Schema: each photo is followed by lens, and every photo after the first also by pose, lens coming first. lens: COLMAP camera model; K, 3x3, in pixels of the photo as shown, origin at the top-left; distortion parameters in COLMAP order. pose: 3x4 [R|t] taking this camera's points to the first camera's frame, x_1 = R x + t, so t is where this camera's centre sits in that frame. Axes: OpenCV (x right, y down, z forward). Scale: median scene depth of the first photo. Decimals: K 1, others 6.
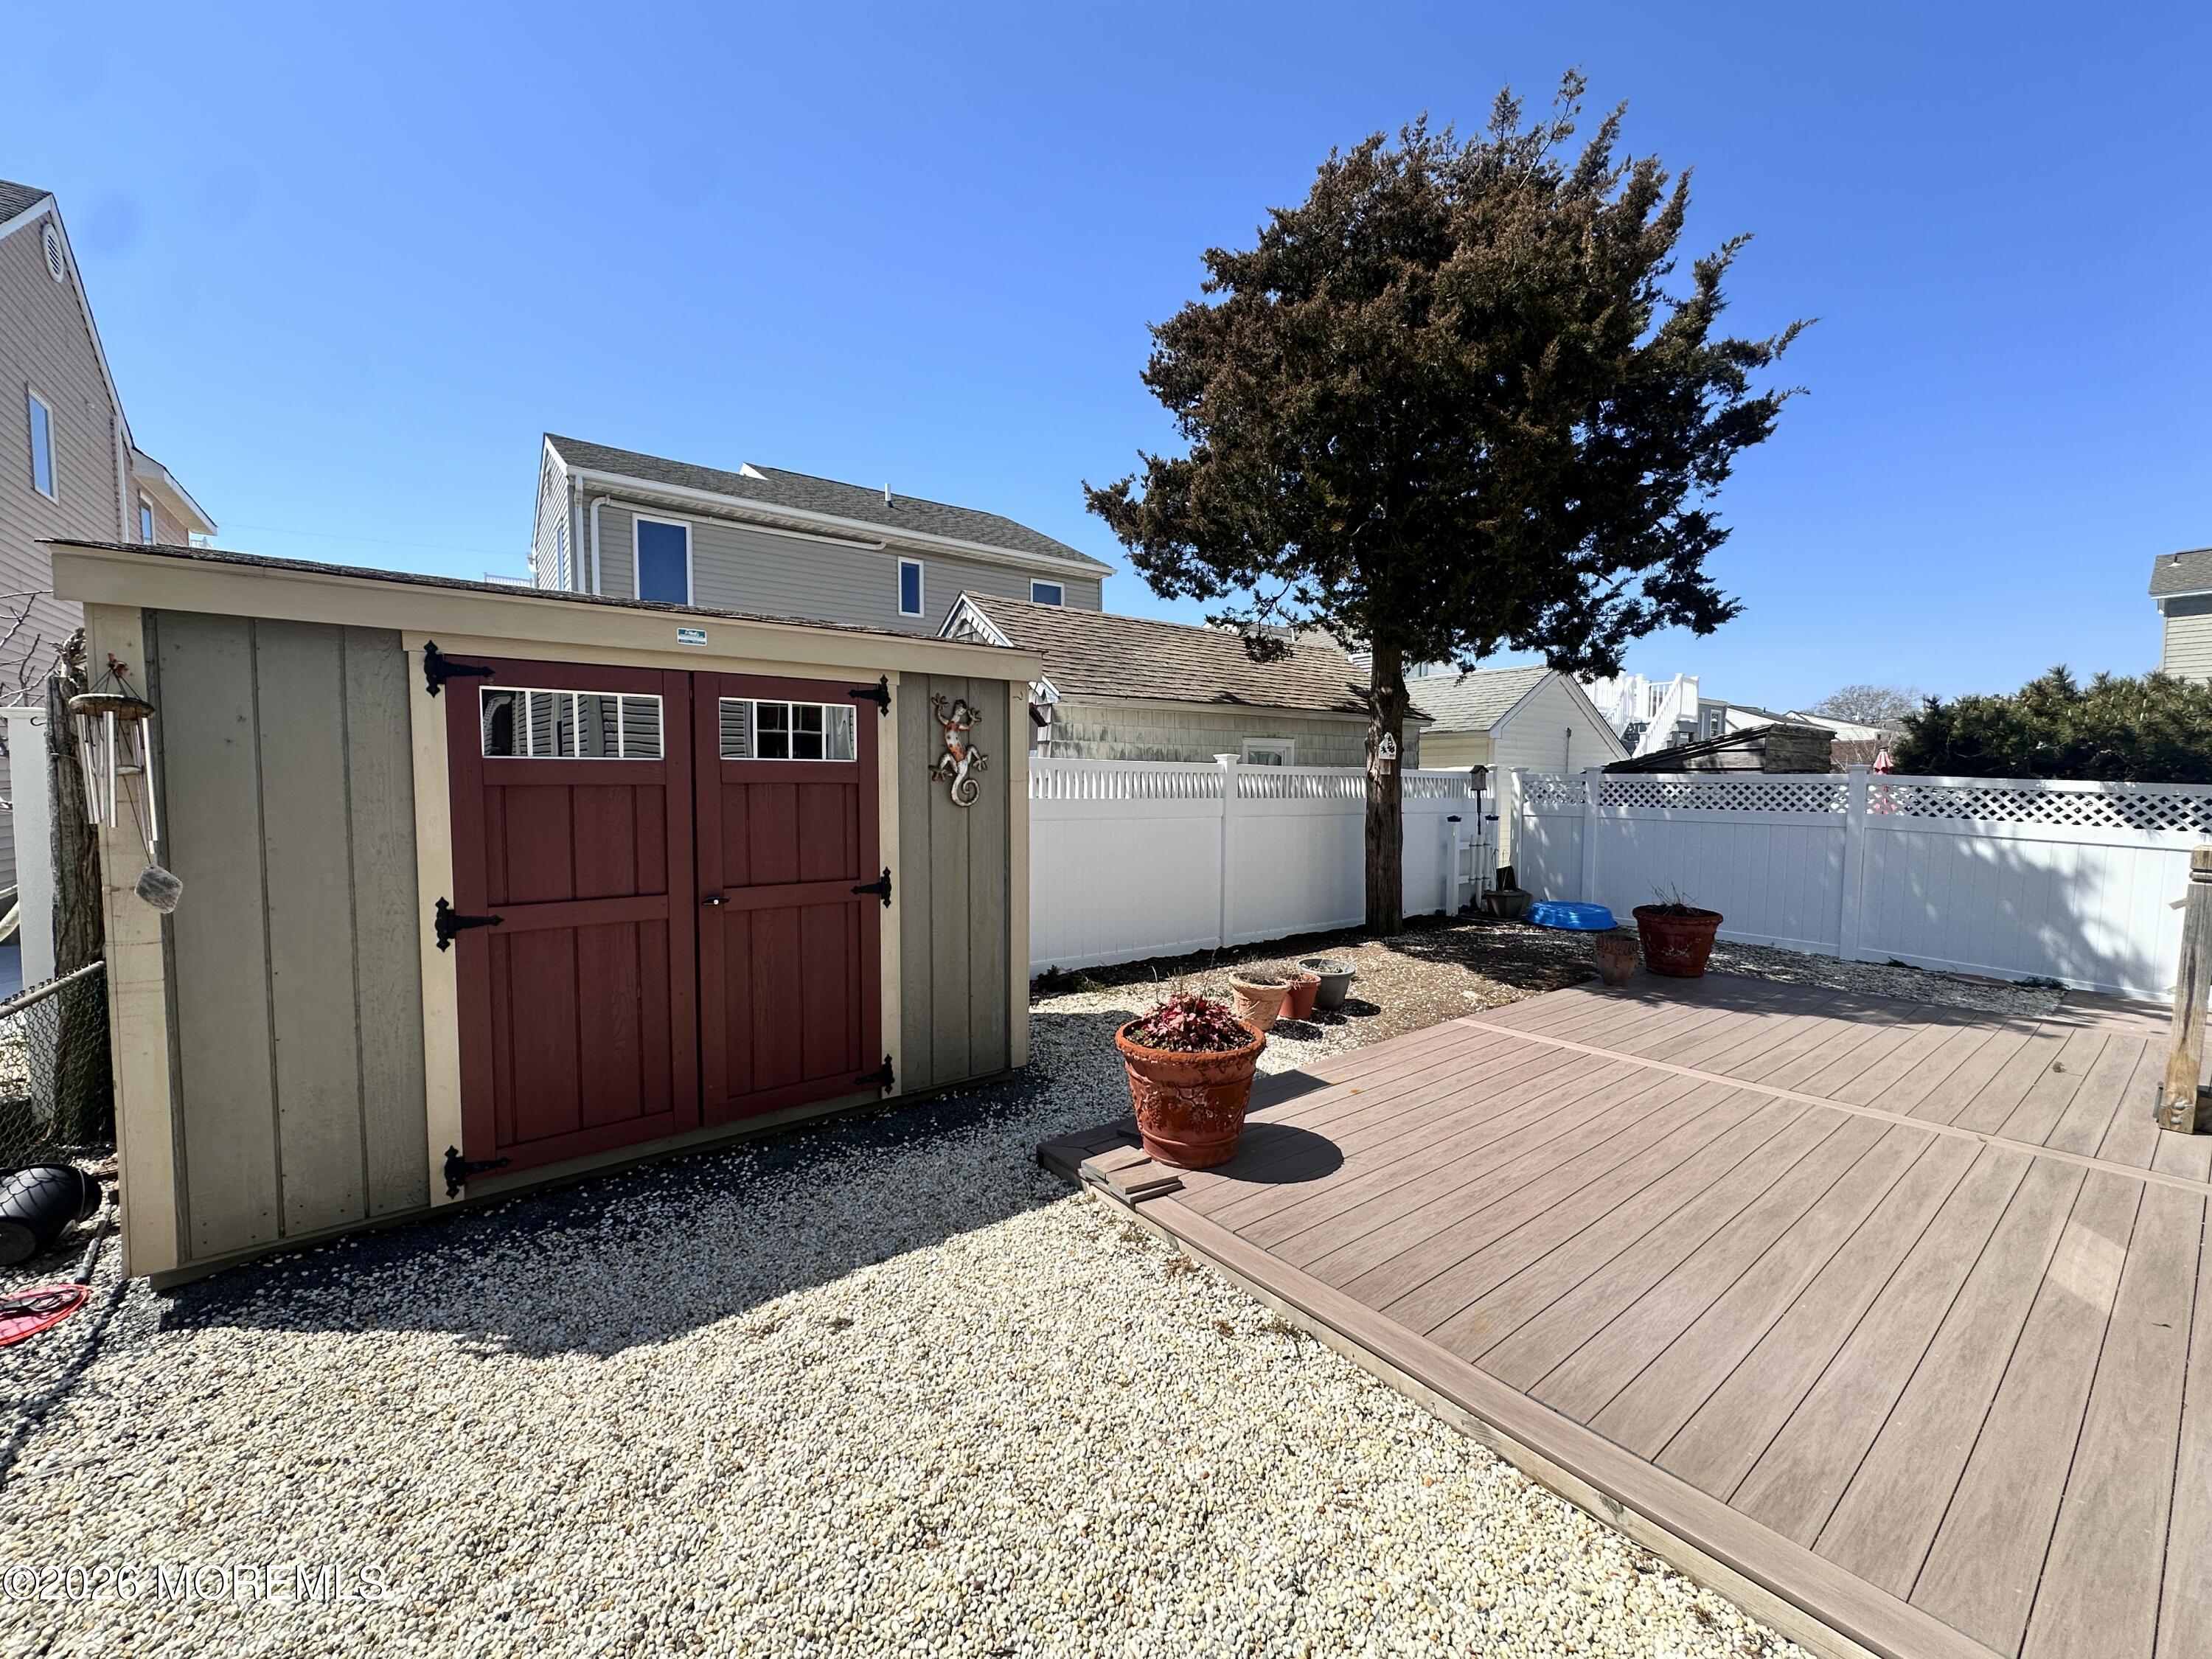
lens RADIAL K [[879.4, 0, 1106.0], [0, 879.4, 829.5], [0, 0, 1]] dist [-0.004549, 0.000779]
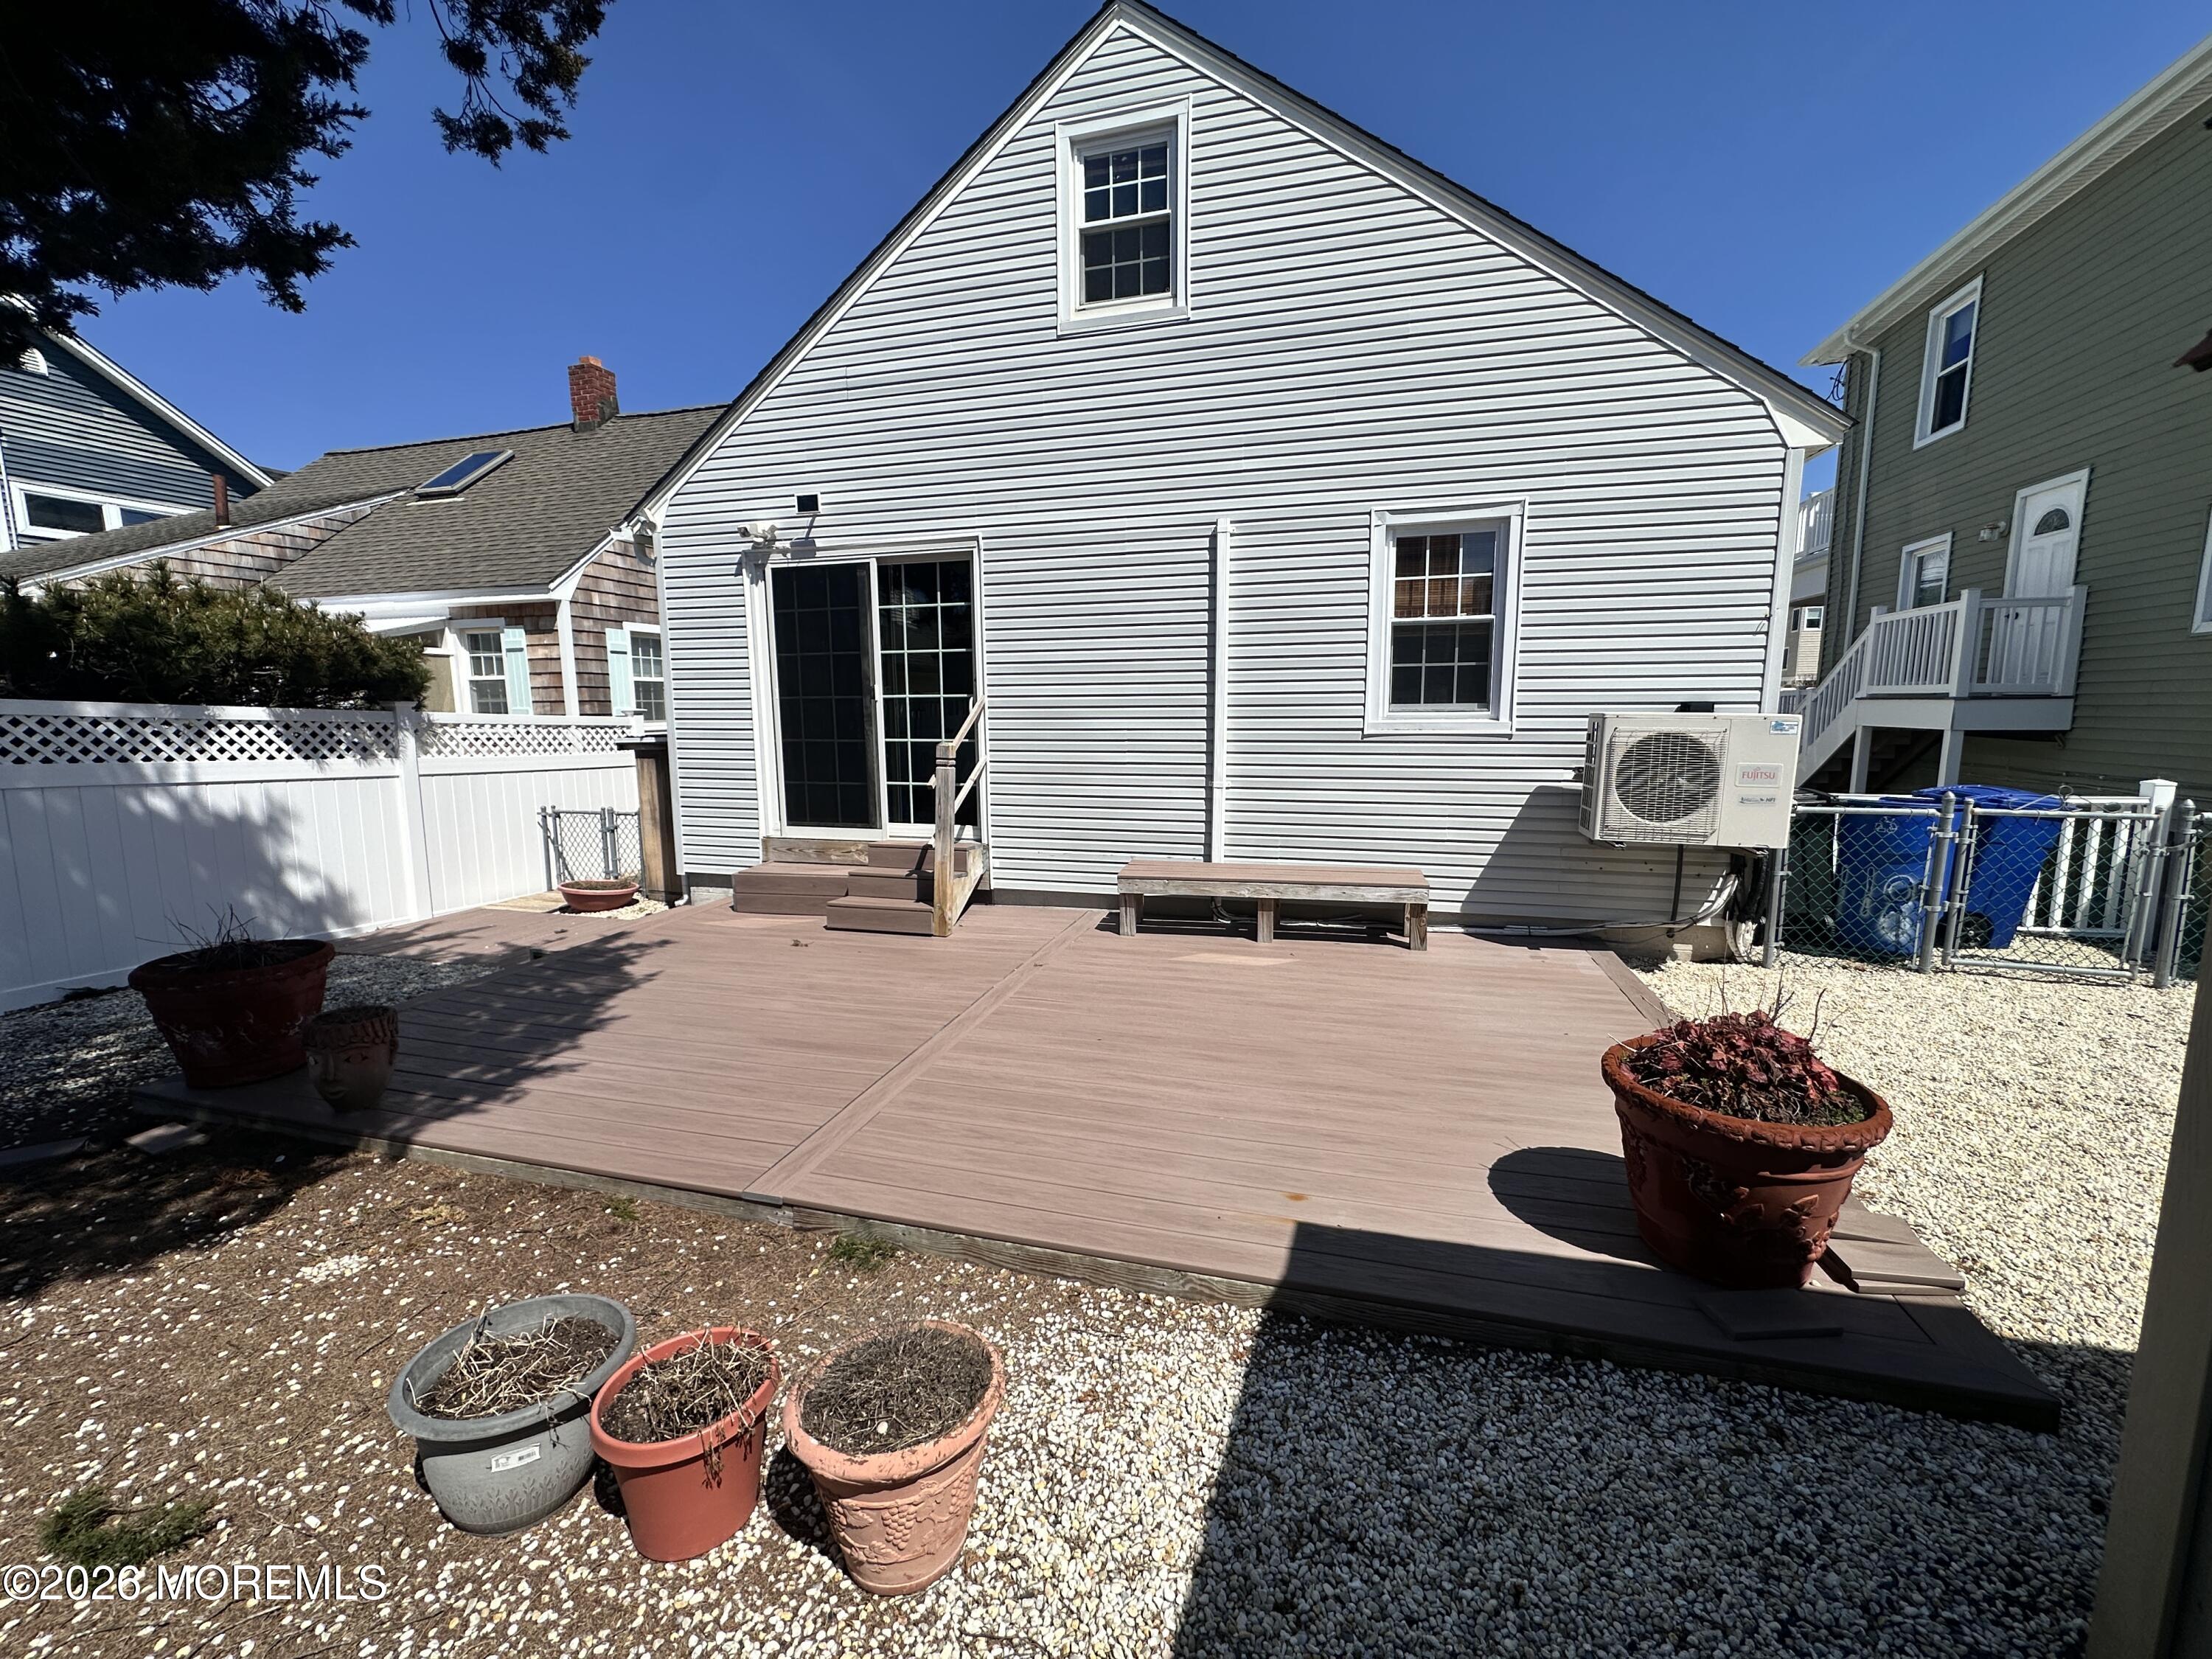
lens RADIAL K [[879.4, 0, 1106.0], [0, 879.4, 829.5], [0, 0, 1]] dist [-0.004549, 0.000779]
pose [[-0.601168, -0.106556, 0.791986, -0.055139], [0.054595, 0.983278, 0.173734, -0.040290], [-0.797255, 0.147682, -0.585298, 0.843037]]
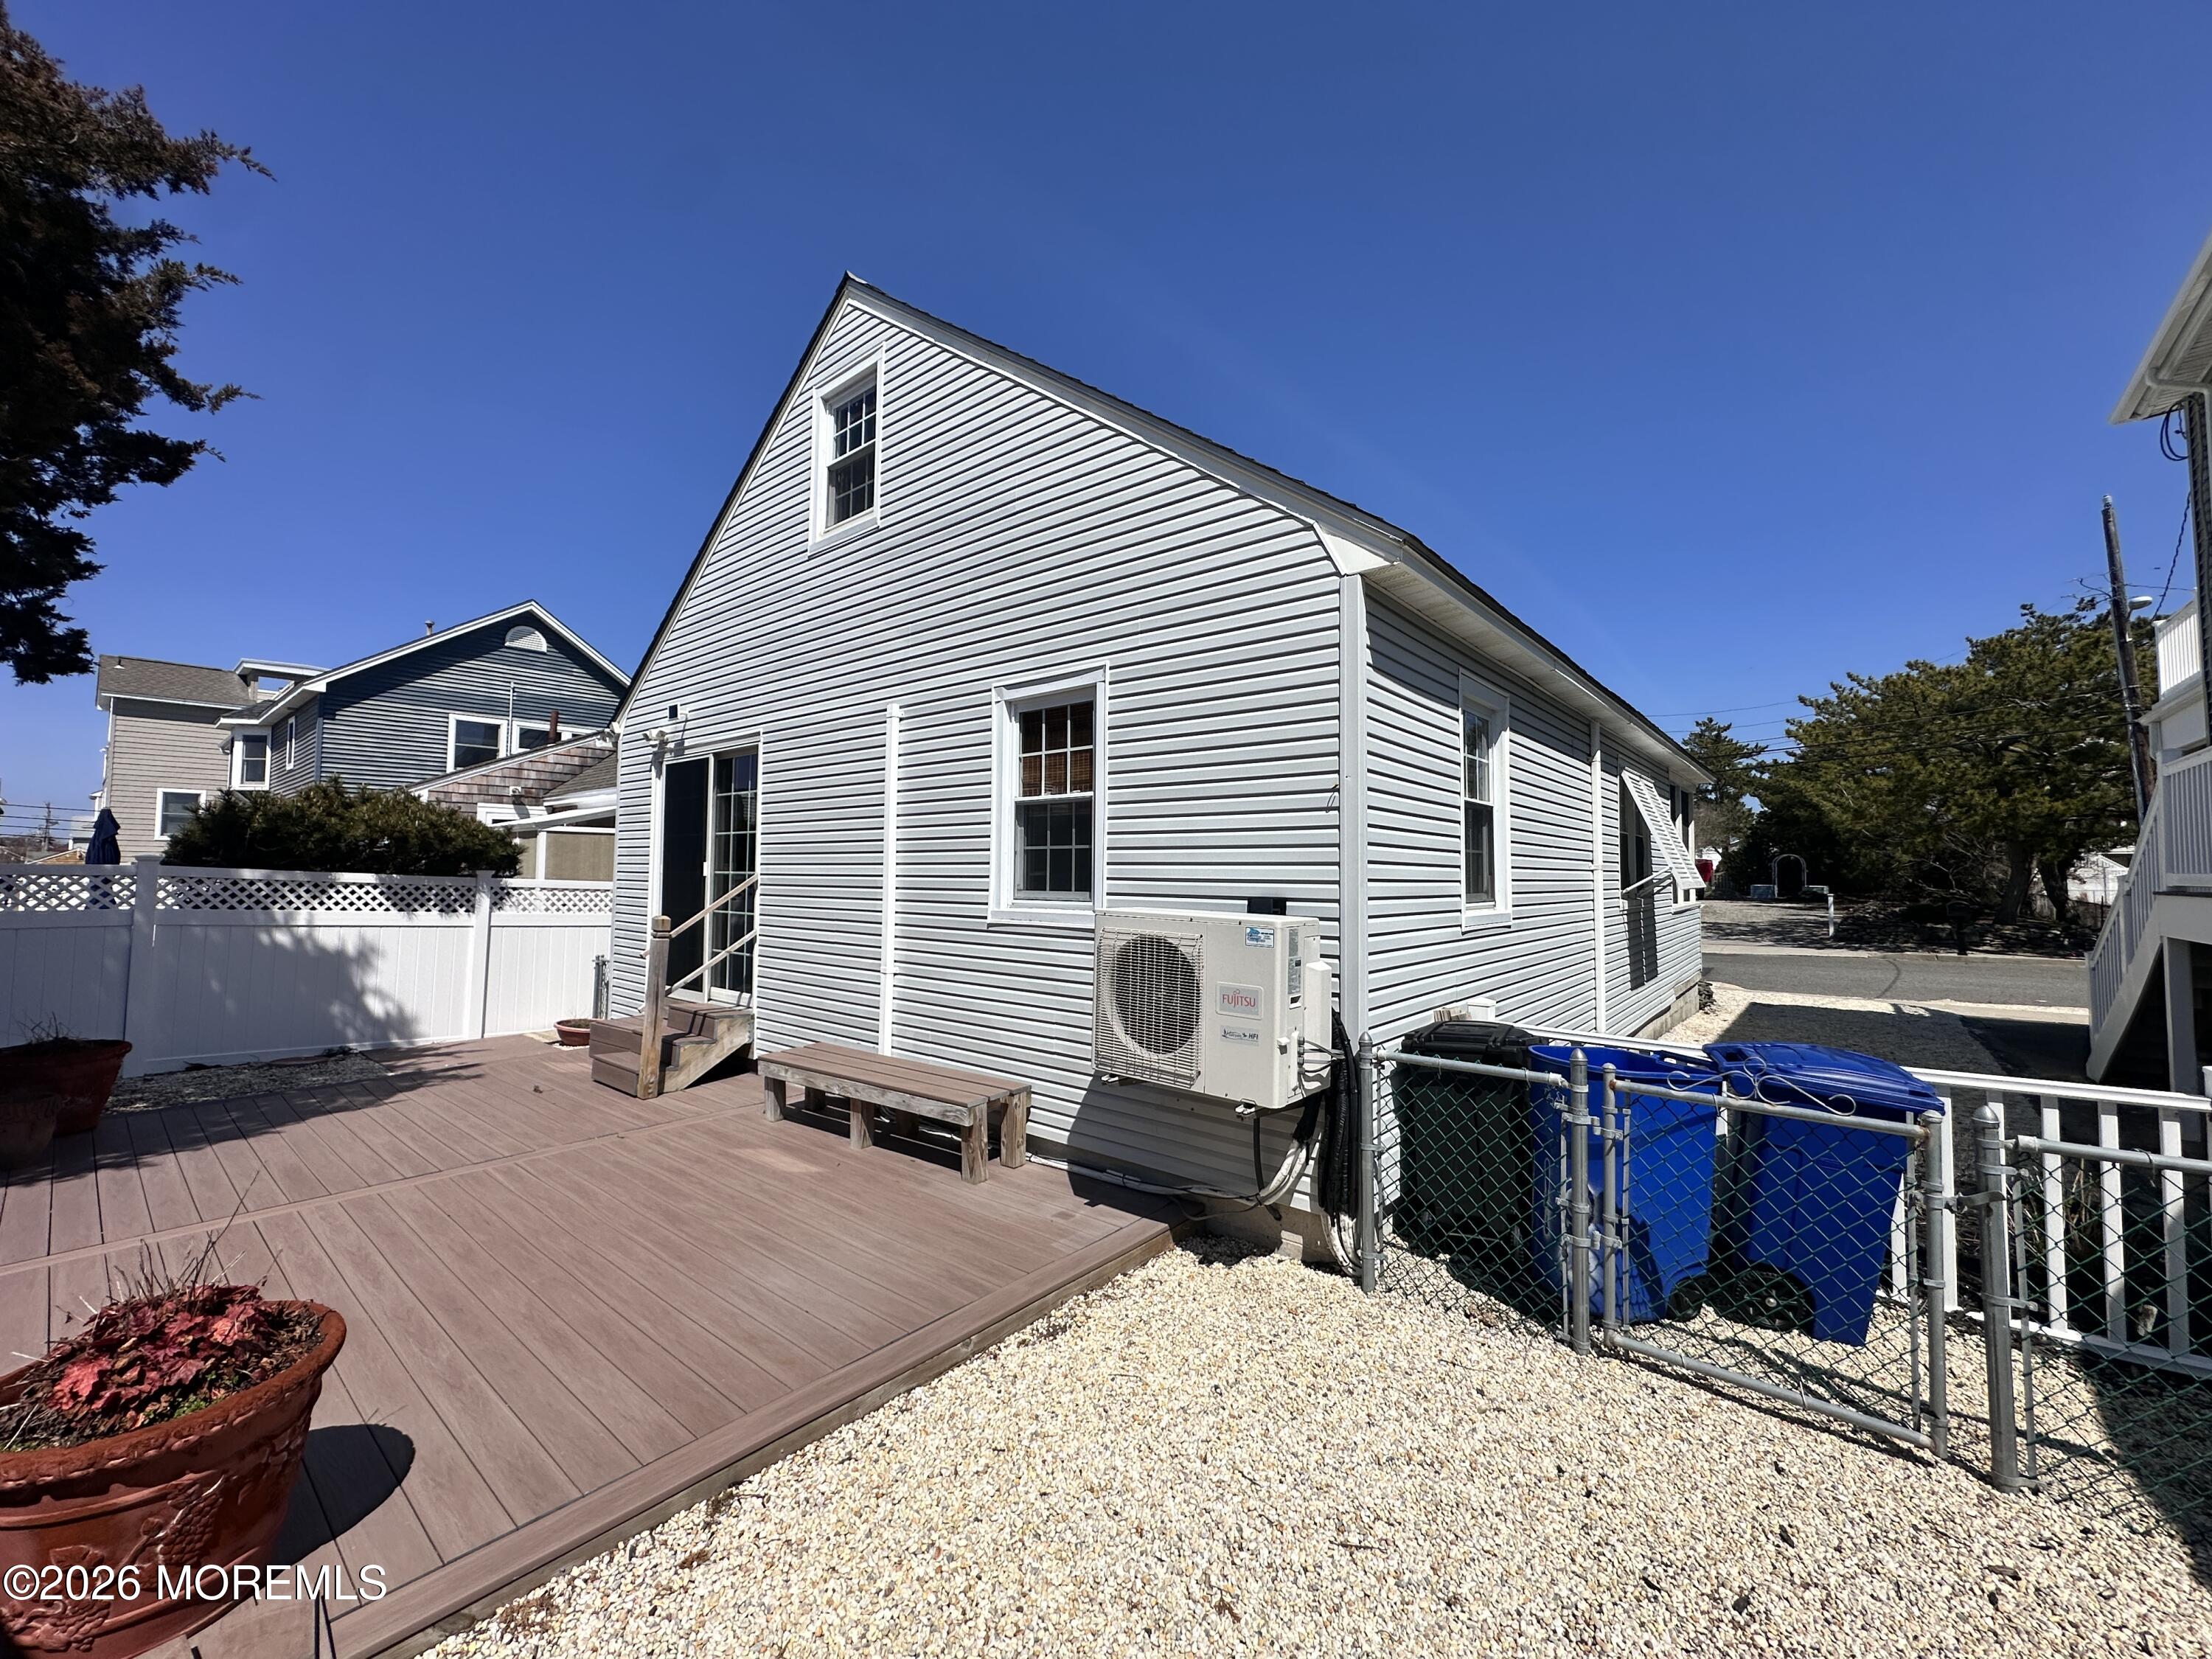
lens RADIAL K [[879.4, 0, 1106.0], [0, 879.4, 829.5], [0, 0, 1]] dist [-0.004549, 0.000779]
pose [[-0.220085, 0.048232, 0.974288, -0.269388], [0.049238, 0.998053, -0.038286, -0.019376], [-0.974237, 0.039546, -0.222031, 0.273552]]
